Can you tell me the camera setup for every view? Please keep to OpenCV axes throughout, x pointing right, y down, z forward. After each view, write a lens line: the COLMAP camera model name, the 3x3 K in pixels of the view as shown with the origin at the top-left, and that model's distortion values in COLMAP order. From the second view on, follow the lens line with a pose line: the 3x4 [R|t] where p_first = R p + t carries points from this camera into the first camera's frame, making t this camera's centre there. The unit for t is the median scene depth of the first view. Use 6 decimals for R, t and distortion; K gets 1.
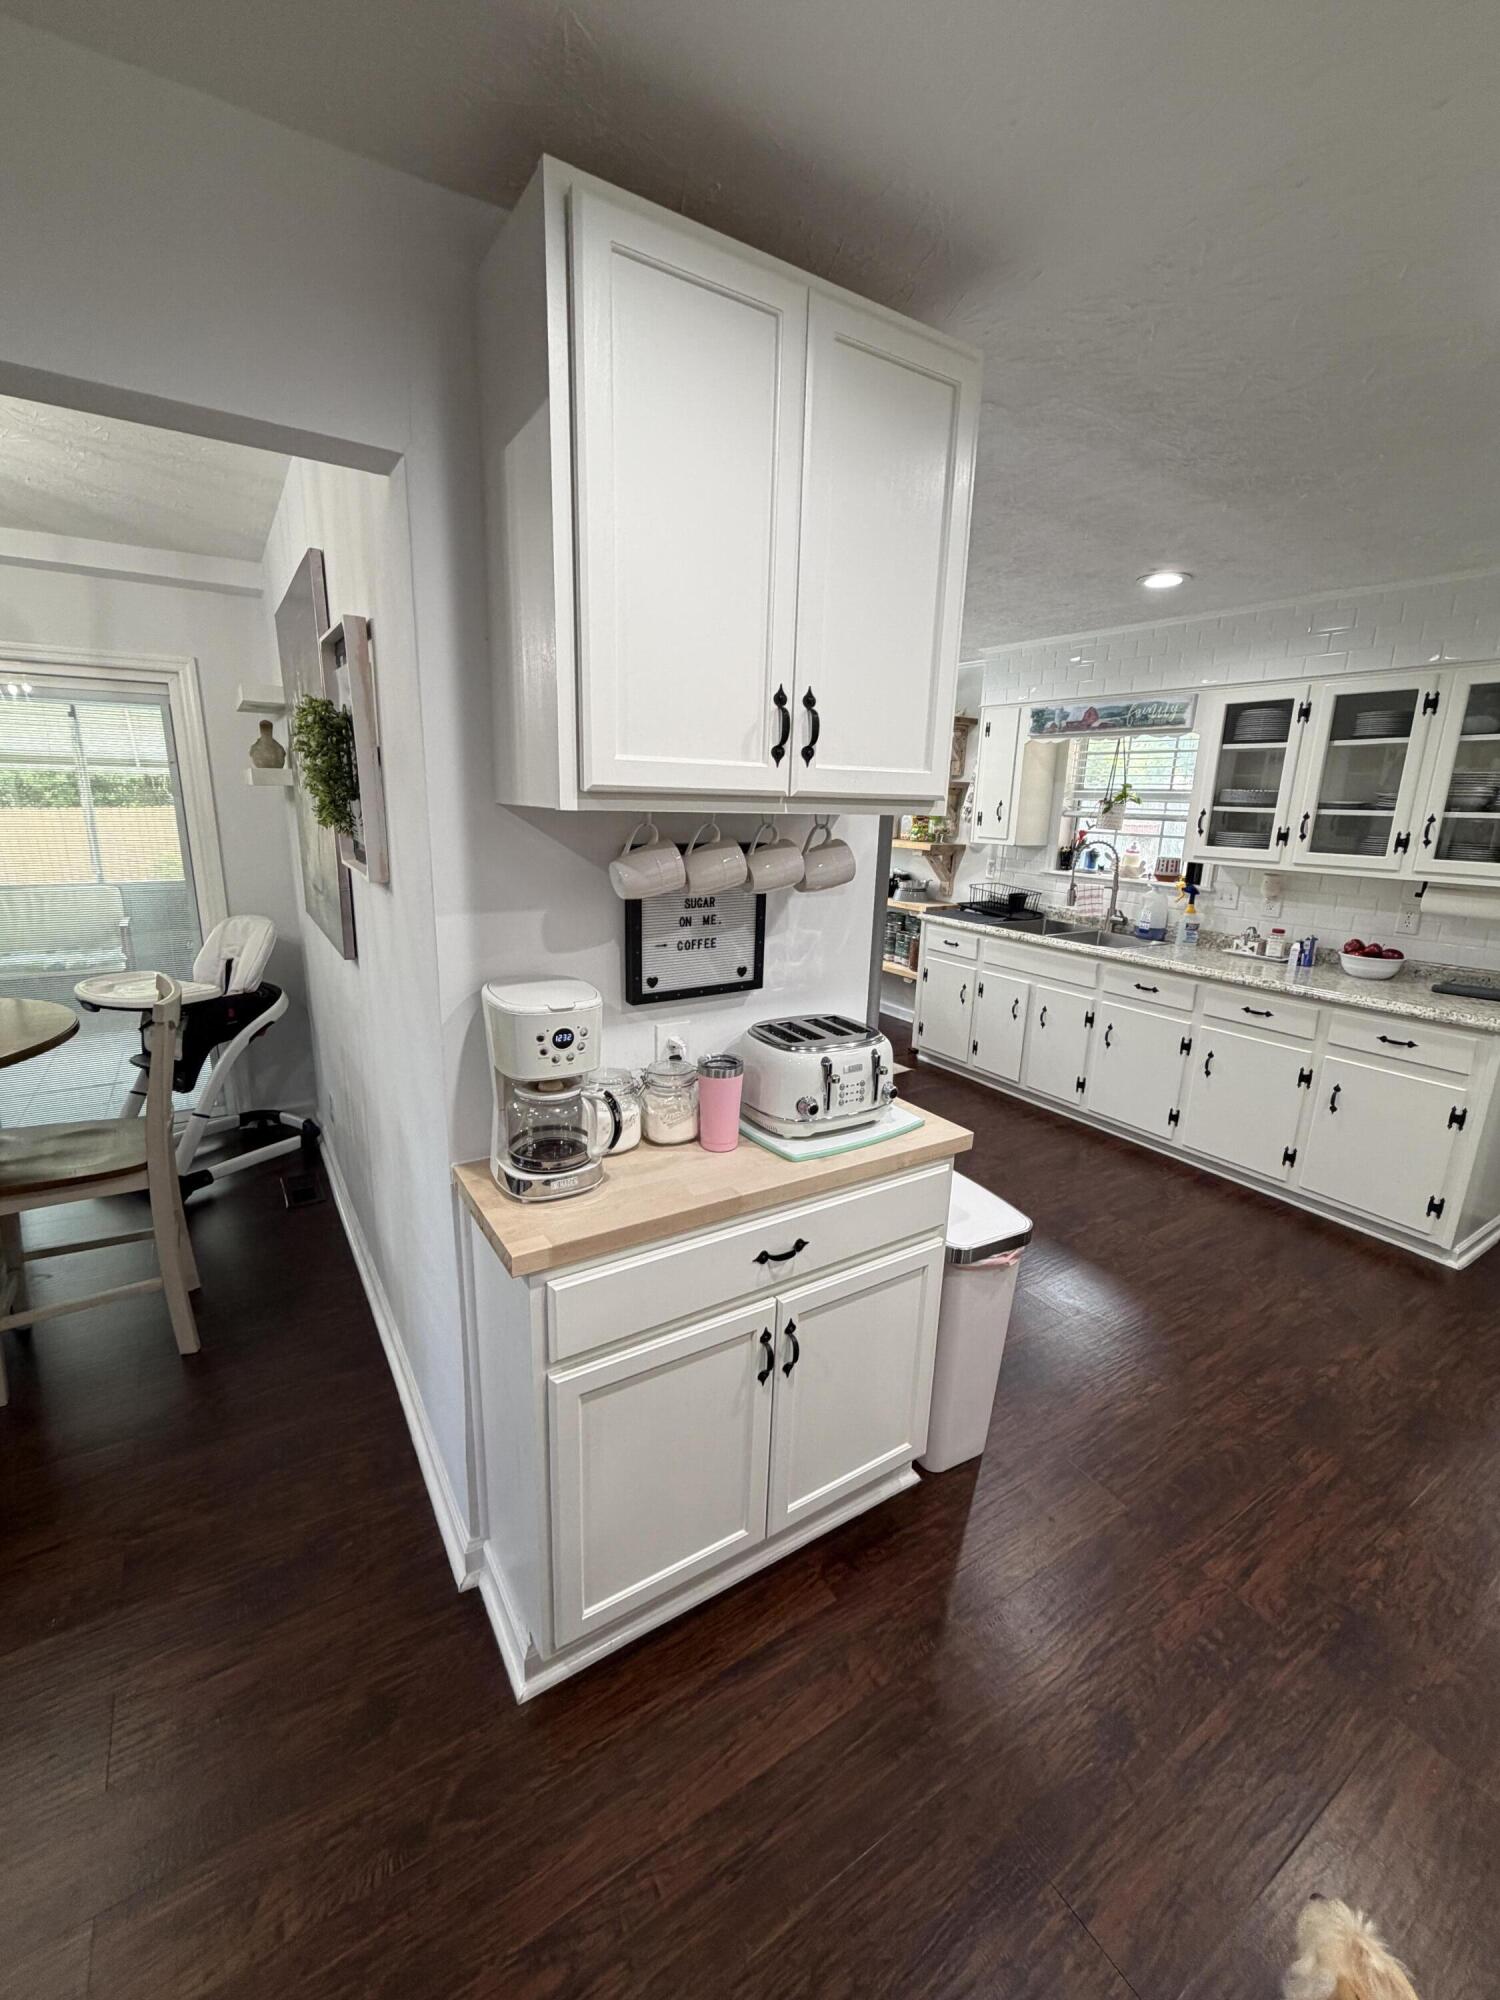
lens RADIAL K [[831.6, 0, 753.6], [0, 831.6, 1000.2], [0, 0, 1]] dist [-0.003169, 0.000051]
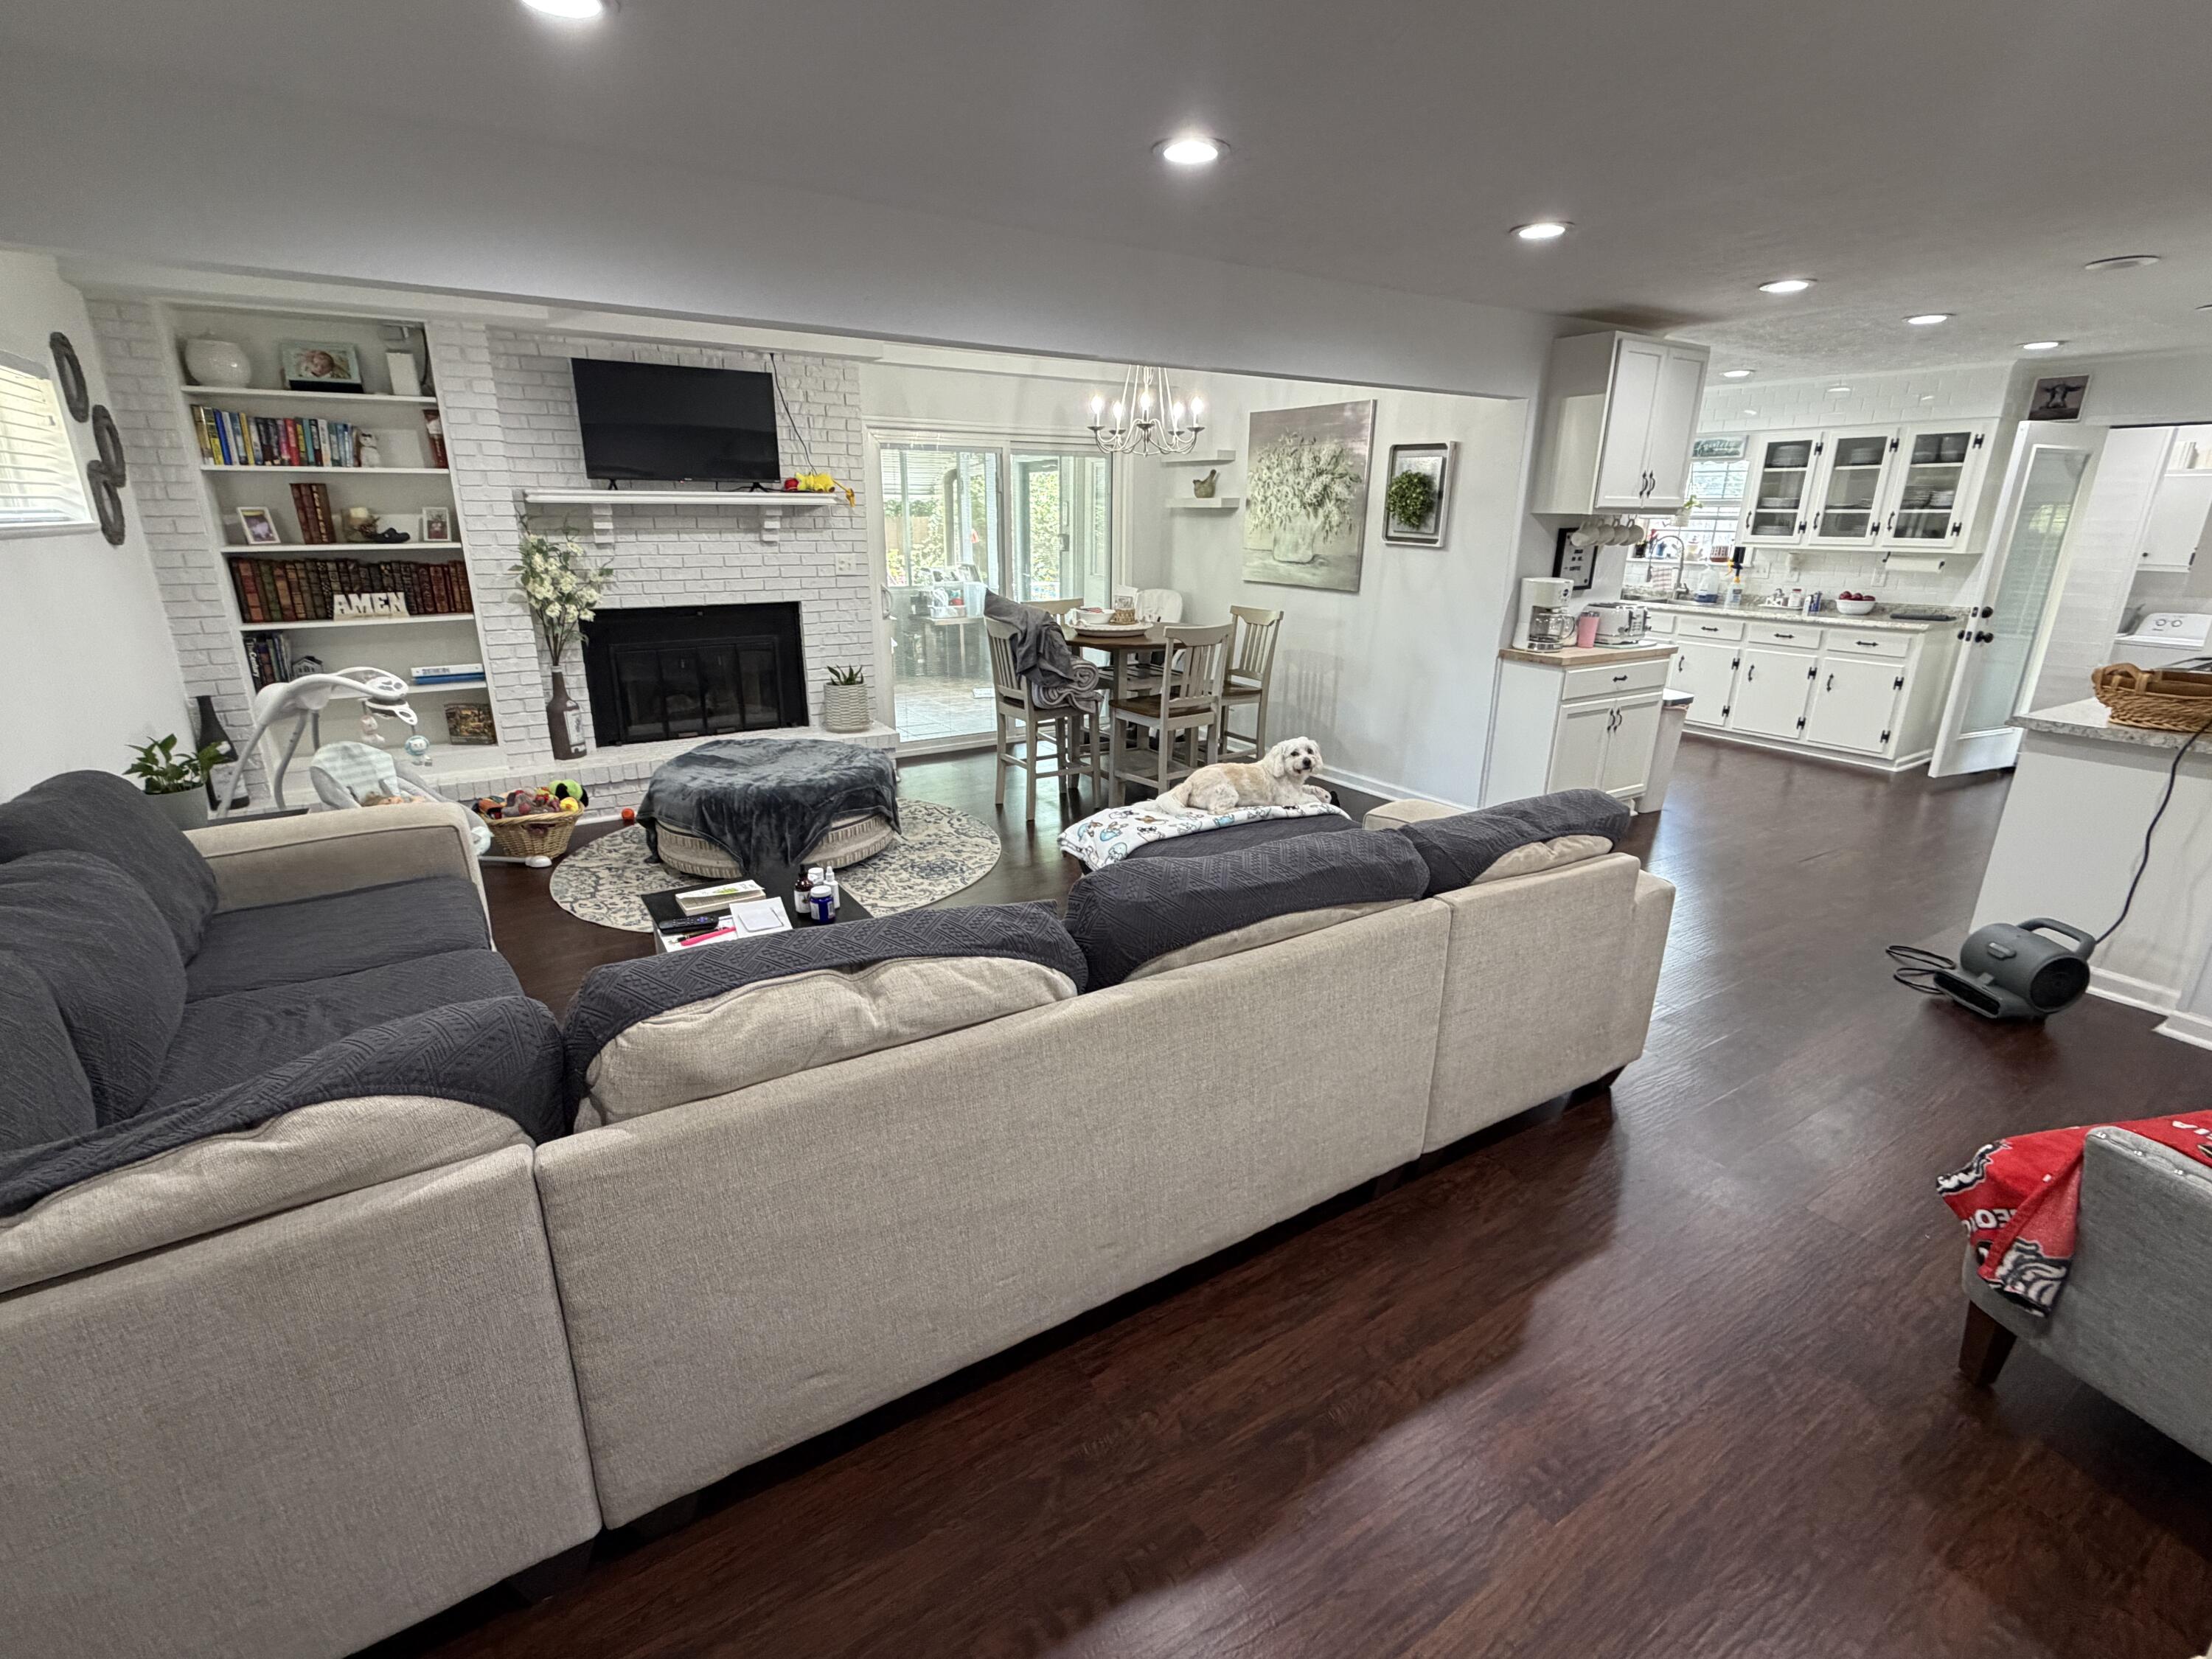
lens RADIAL K [[1007.5, 0, 1108.1], [0, 1007.5, 829.4], [0, 0, 1]] dist [0.002112, -0.001070]
pose [[0.999769, -0.014650, -0.015701, -0.653553], [0.015677, 0.997601, 0.067425, 0.222919], [0.014675, -0.067655, 0.997601, -0.960970]]
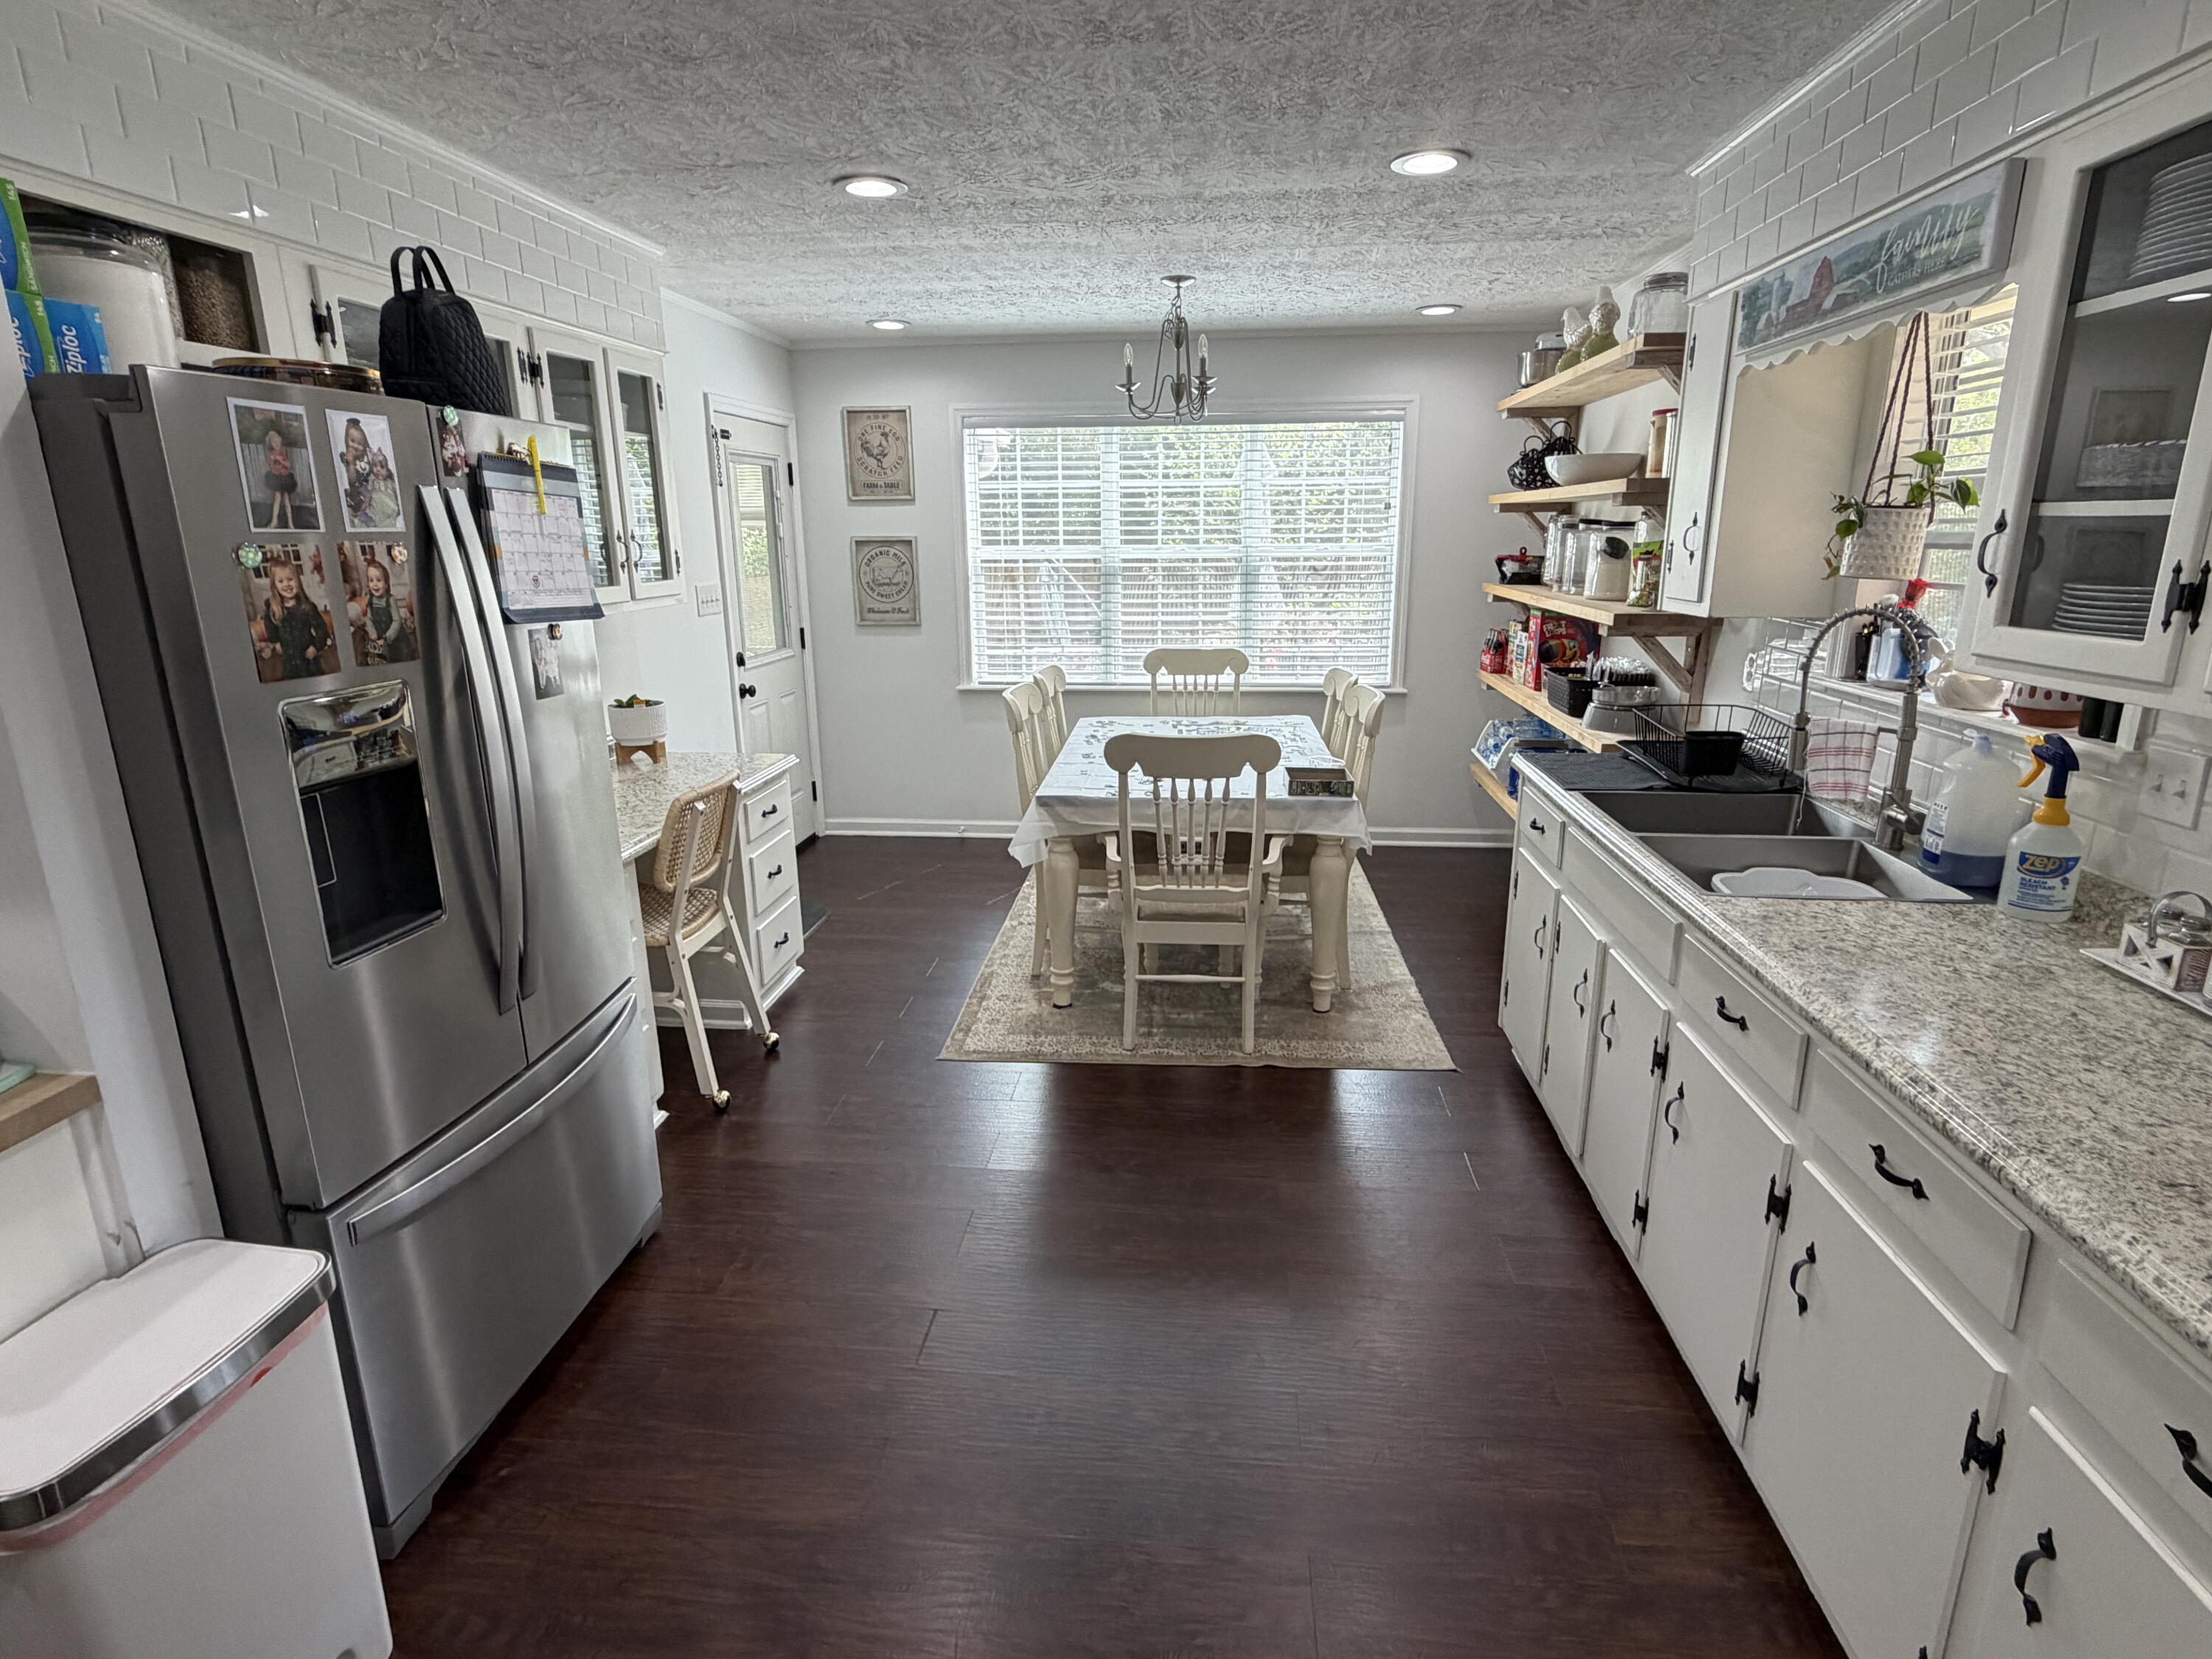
lens RADIAL K [[1141.9, 0, 1100.5], [0, 1141.9, 834.7], [0, 0, 1]] dist [0.004223, 0.001634]
pose [[0.771660, 0.128157, -0.622990, 0.583583], [-0.120350, 0.991216, 0.054836, -0.089064], [0.624545, 0.032662, 0.780305, 0.442326]]
